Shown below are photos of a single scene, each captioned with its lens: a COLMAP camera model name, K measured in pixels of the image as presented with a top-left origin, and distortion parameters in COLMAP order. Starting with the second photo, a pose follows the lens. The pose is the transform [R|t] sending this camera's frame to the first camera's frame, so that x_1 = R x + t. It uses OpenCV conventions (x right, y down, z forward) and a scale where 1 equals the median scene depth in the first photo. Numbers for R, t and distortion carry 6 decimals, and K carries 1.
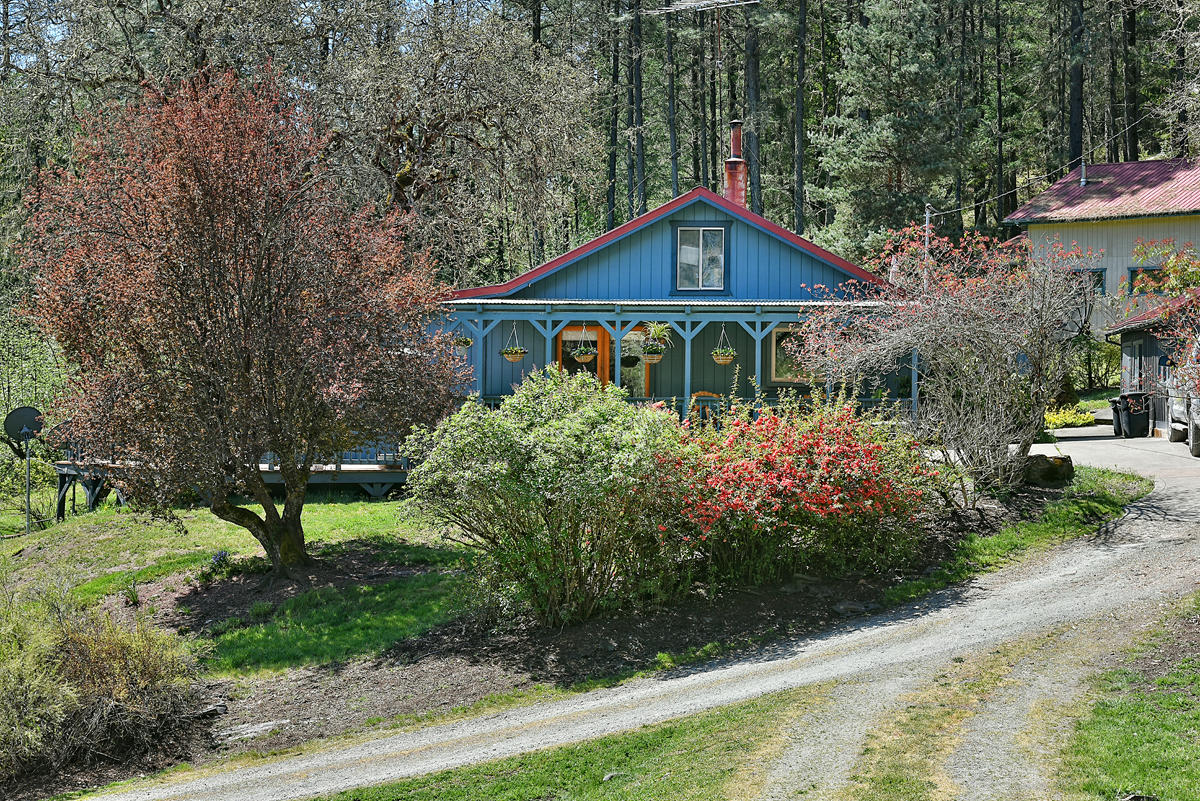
lens RADIAL K [[2419.9, 0, 600.0], [0, 2419.9, 401.0], [0, 0, 1]] dist [0.010885, 0.000000]
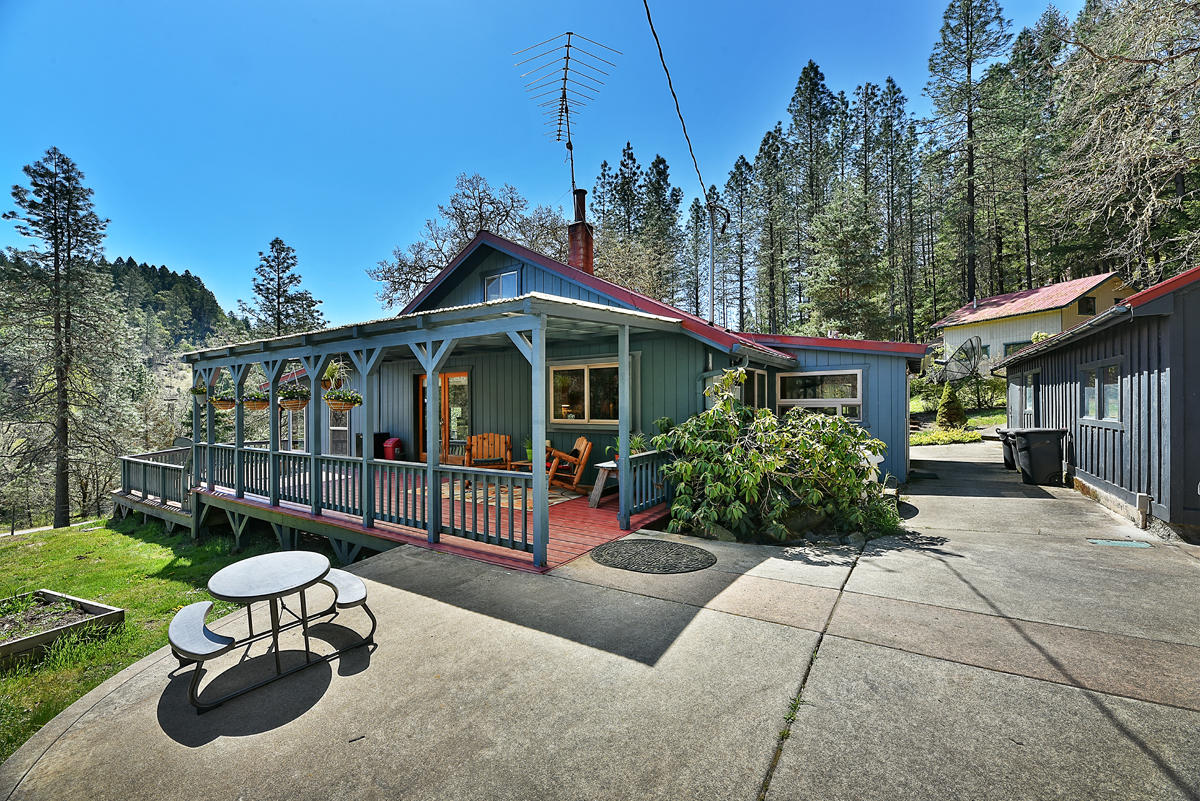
lens RADIAL K [[489.4, 0, 600.7], [0, 489.4, 398.9], [0, 0, 1]] dist [-0.000419, -0.002620]
pose [[0.893934, -0.009707, -0.448093, 0.122913], [0.005334, 0.999925, -0.011019, -0.009145], [0.448166, 0.007461, 0.893919, 0.594781]]
